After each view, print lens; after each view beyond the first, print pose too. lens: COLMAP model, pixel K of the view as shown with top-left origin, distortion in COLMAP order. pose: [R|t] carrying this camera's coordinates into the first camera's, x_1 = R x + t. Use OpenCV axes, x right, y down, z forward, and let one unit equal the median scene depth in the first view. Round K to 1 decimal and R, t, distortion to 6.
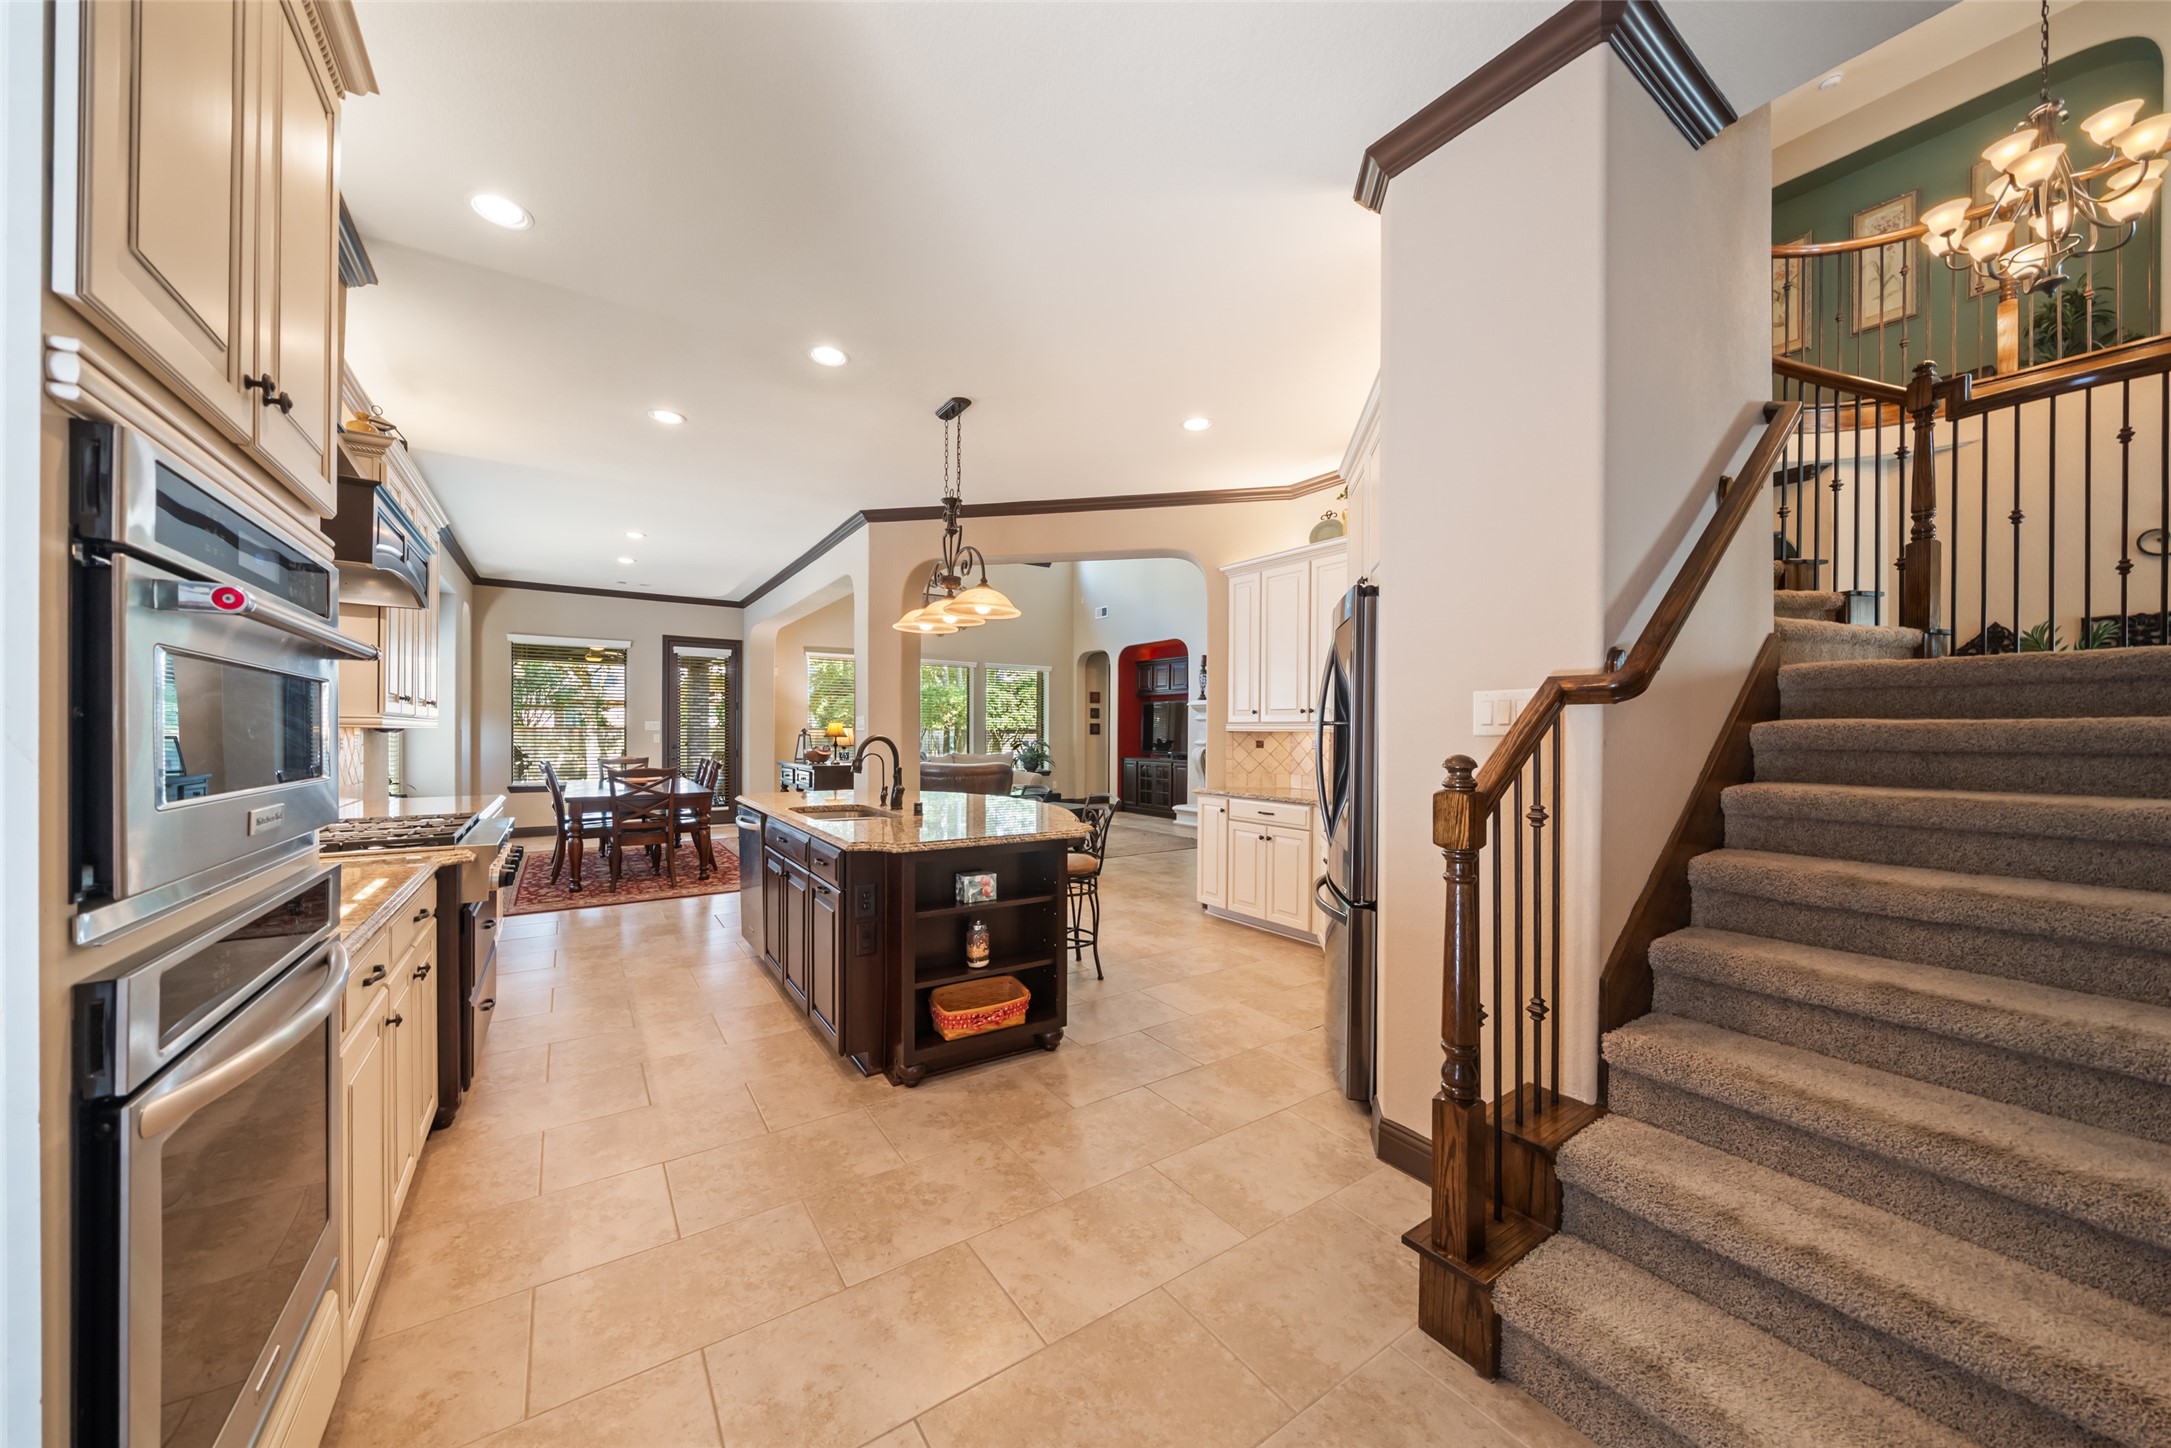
lens RADIAL K [[746.0, 0, 1072.4], [0, 746.0, 733.2], [0, 0, 1]] dist [-0.005701, -0.000199]
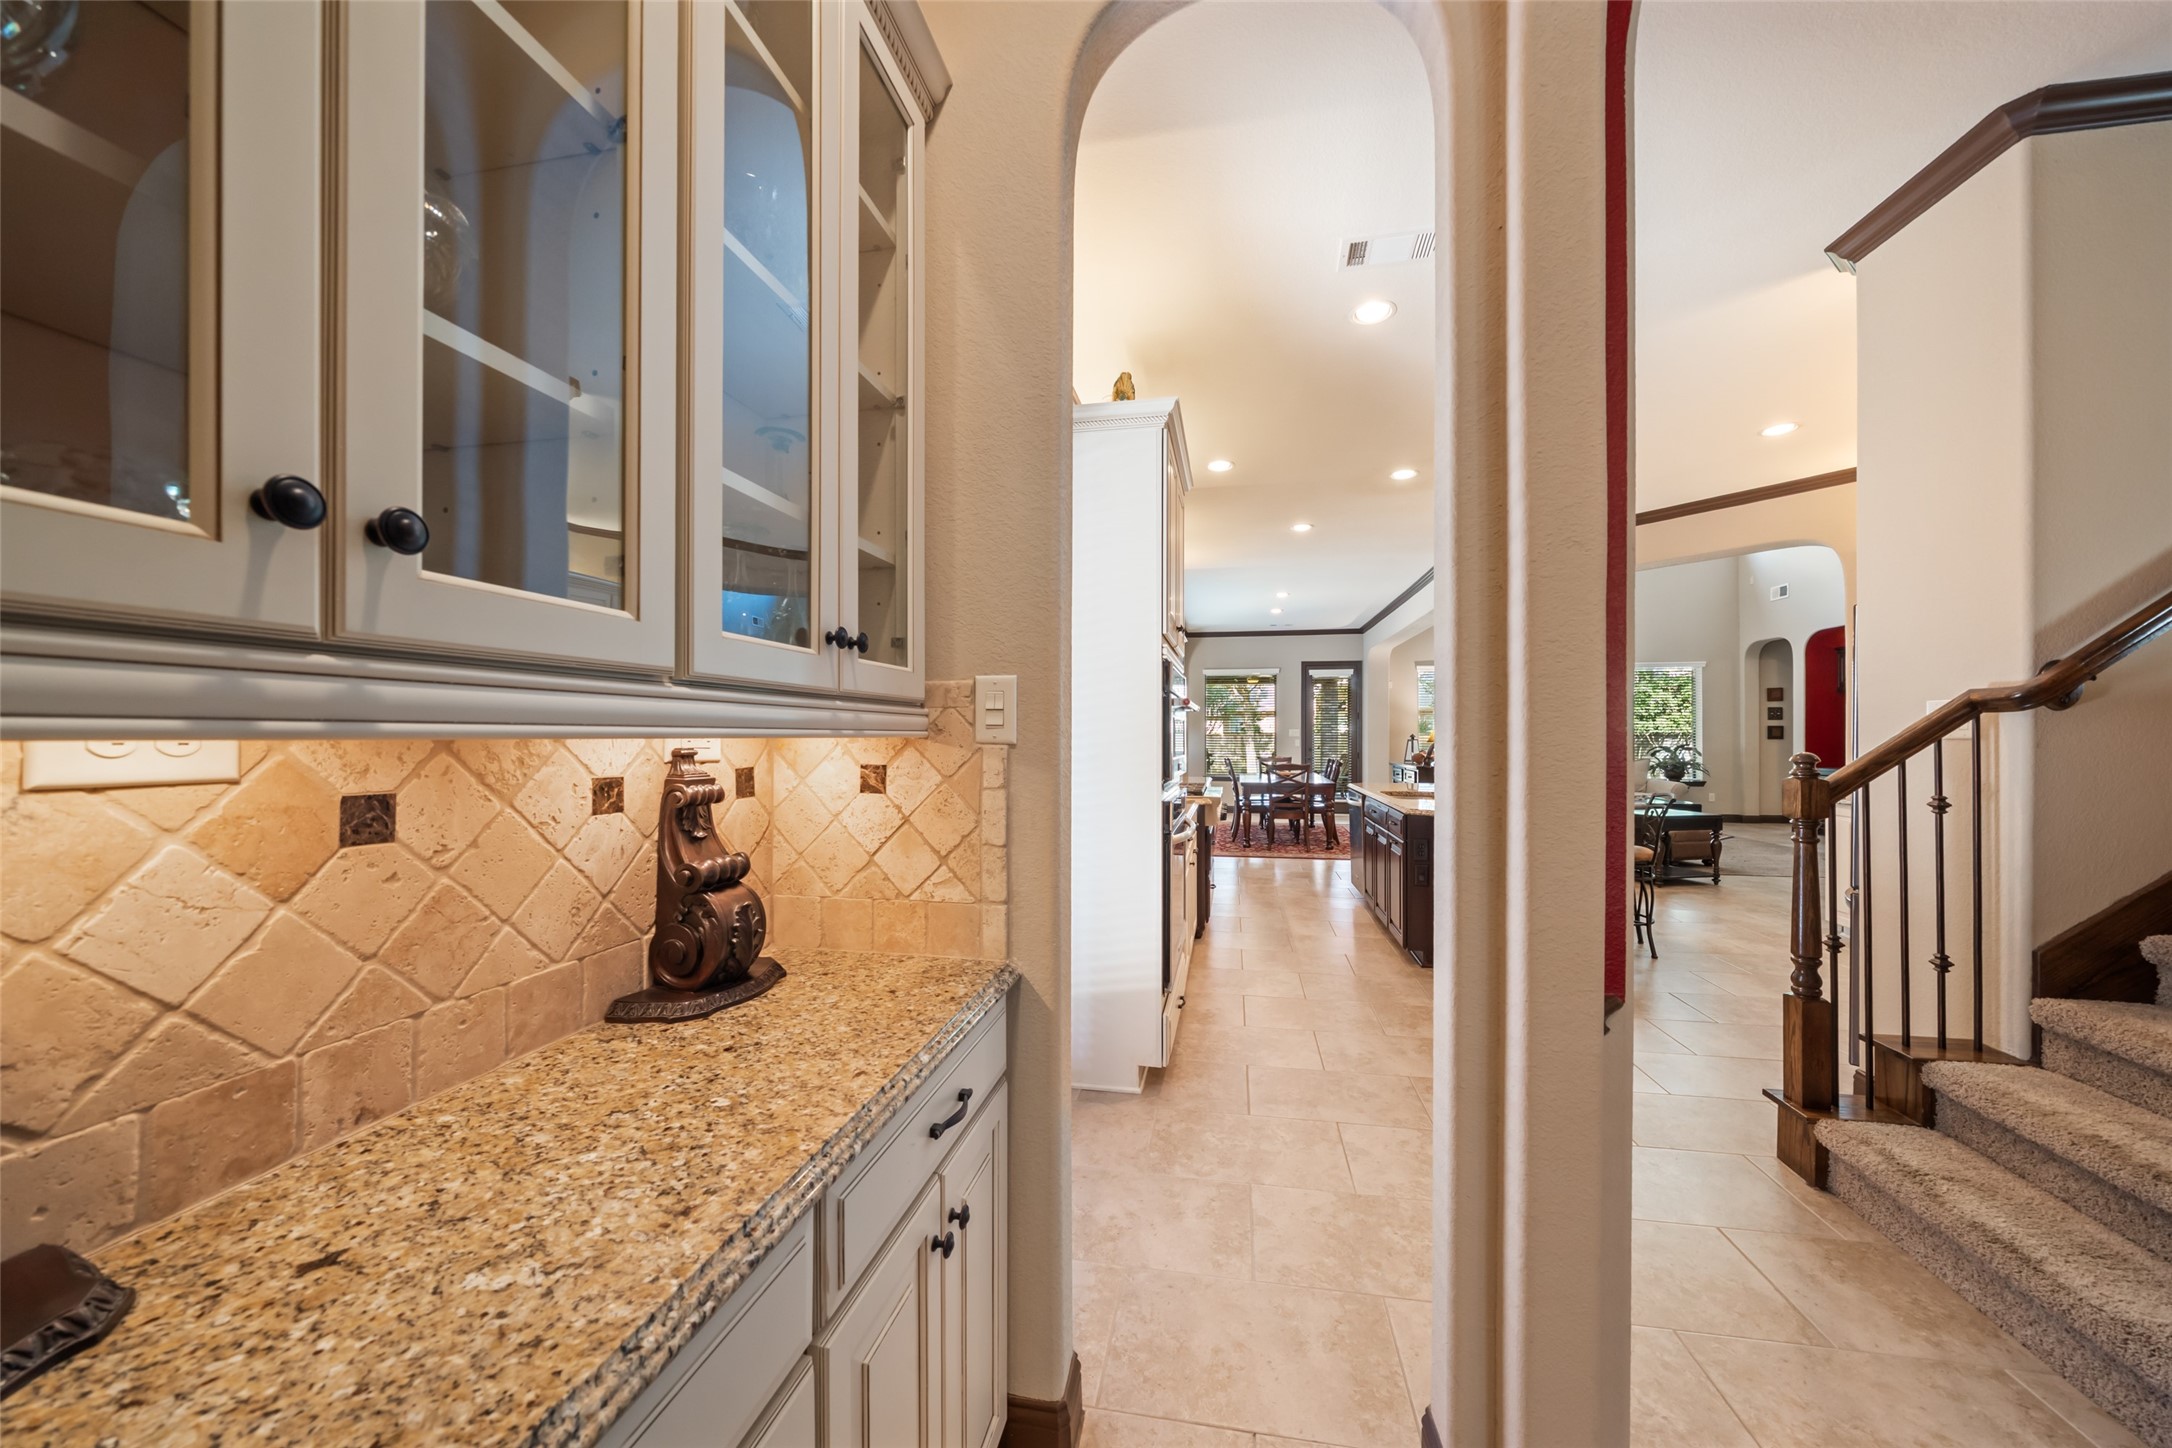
lens RADIAL K [[746.4, 0, 1105.0], [0, 746.4, 733.5], [0, 0, 1]] dist [-0.005701, -0.000199]
pose [[0.722835, -0.006129, -0.690993, 0.201425], [0.001510, 0.999972, -0.007291, 0.000126], [0.691019, 0.004227, 0.722824, -0.352295]]
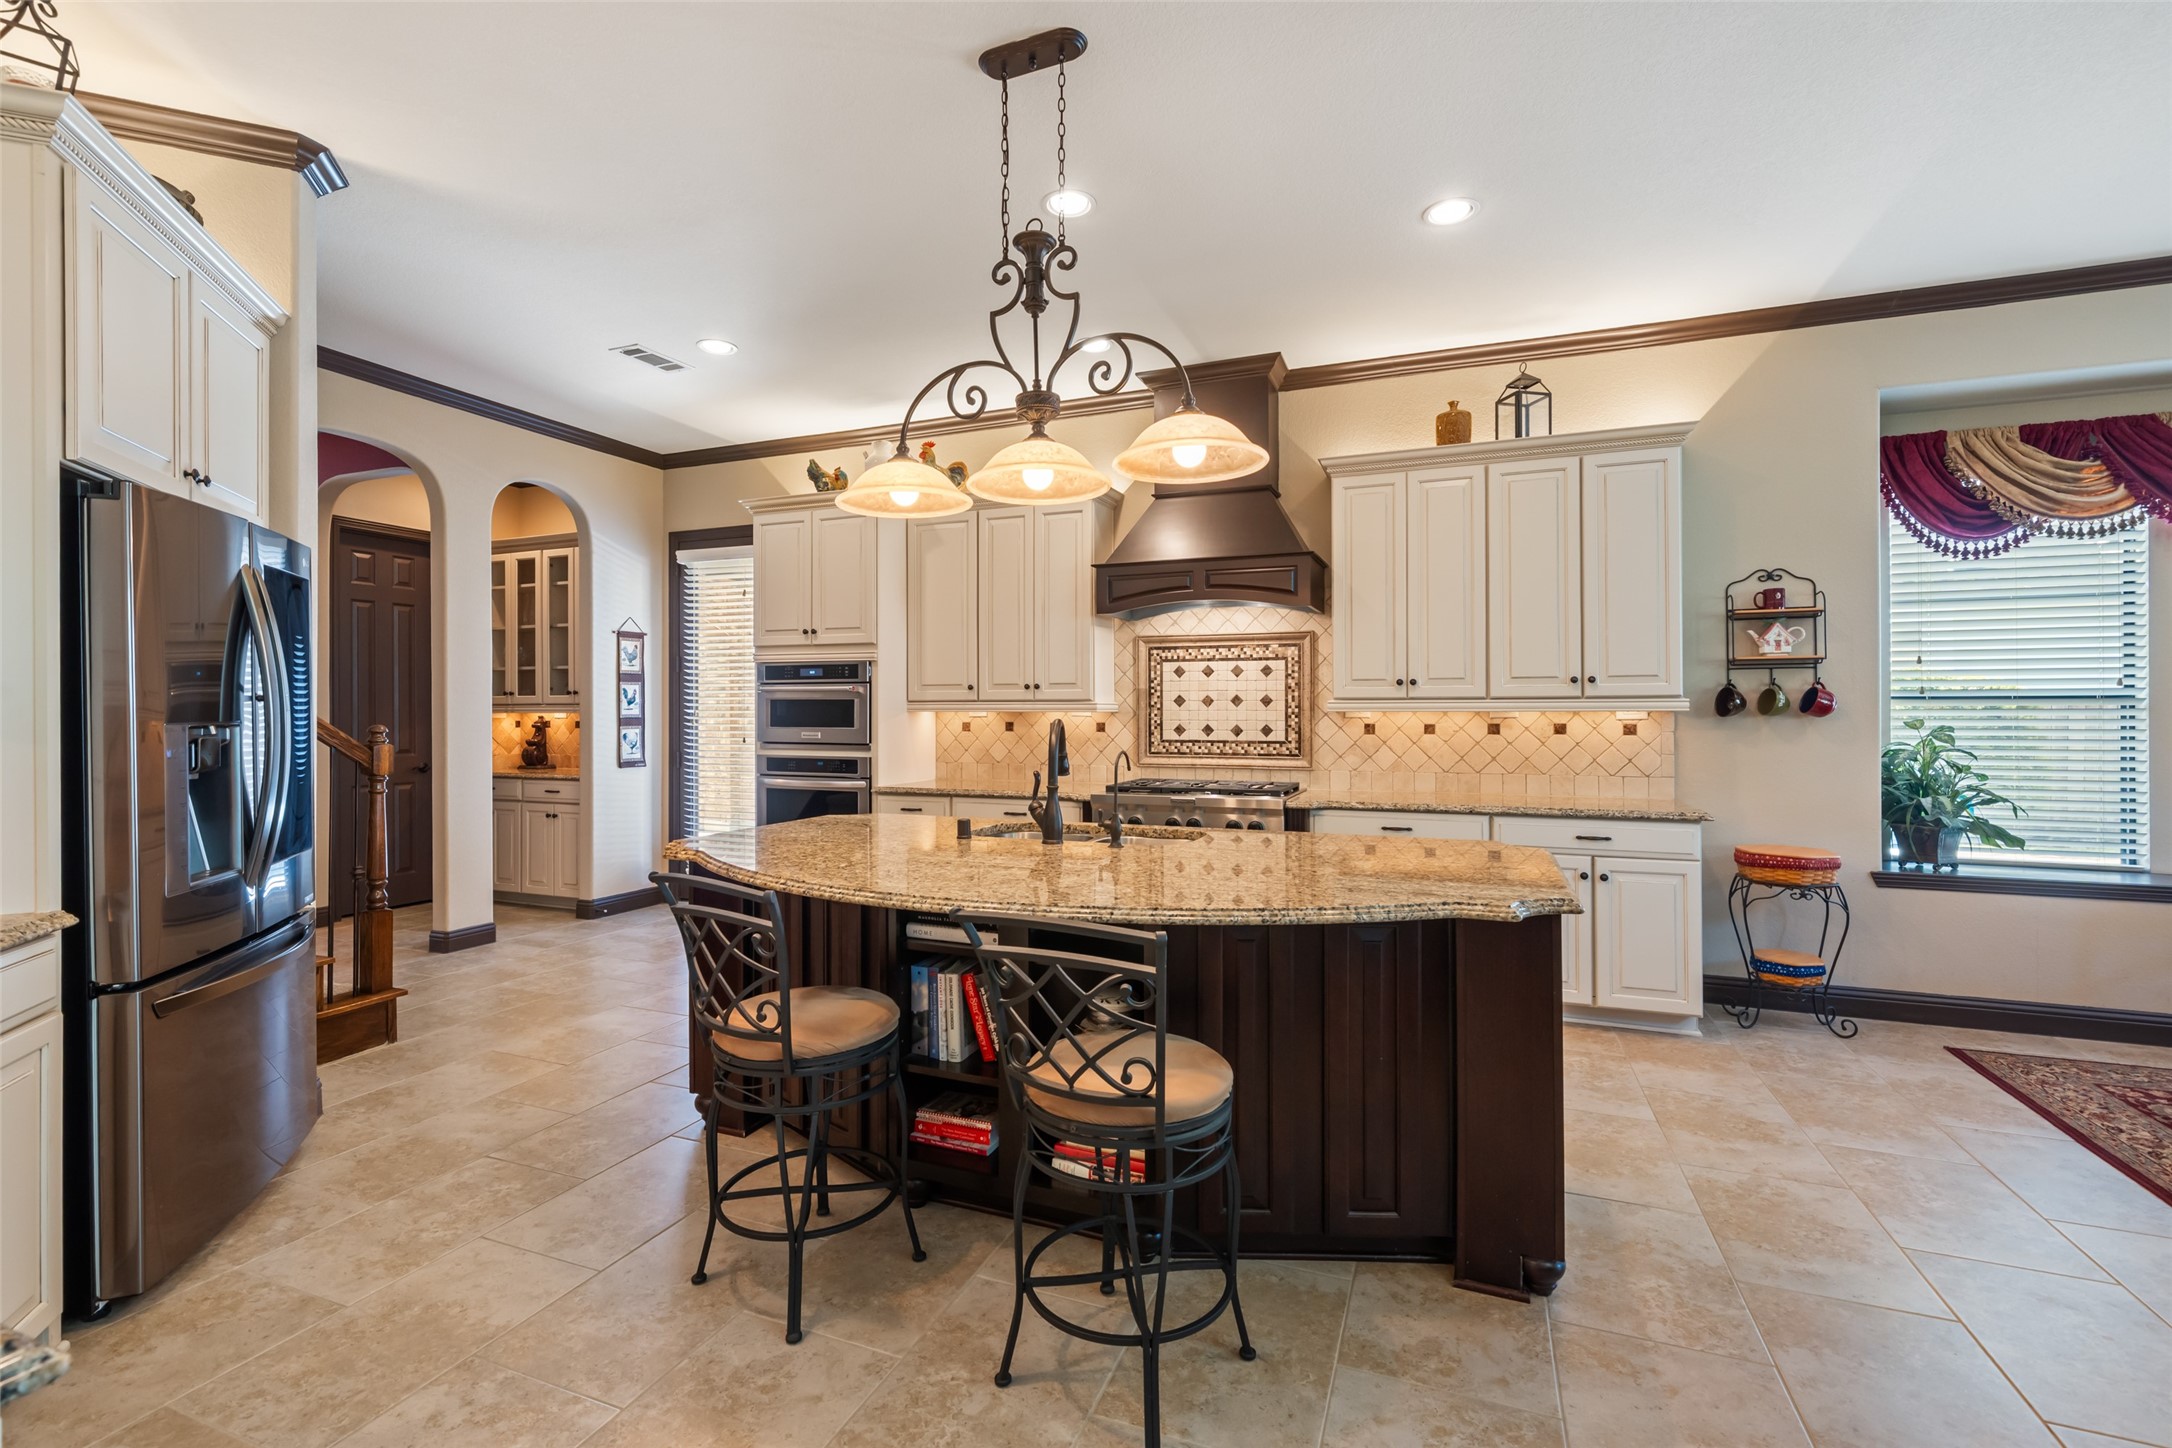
lens RADIAL K [[945.3, 0, 1074.6], [0, 945.3, 715.4], [0, 0, 1]] dist [-0.000475, 0.000148]
pose [[-0.824106, 0.002280, -0.566430, 0.158942], [0.002092, 0.999997, 0.000981, 0.003028], [0.566431, -0.000377, -0.824109, 1.491879]]
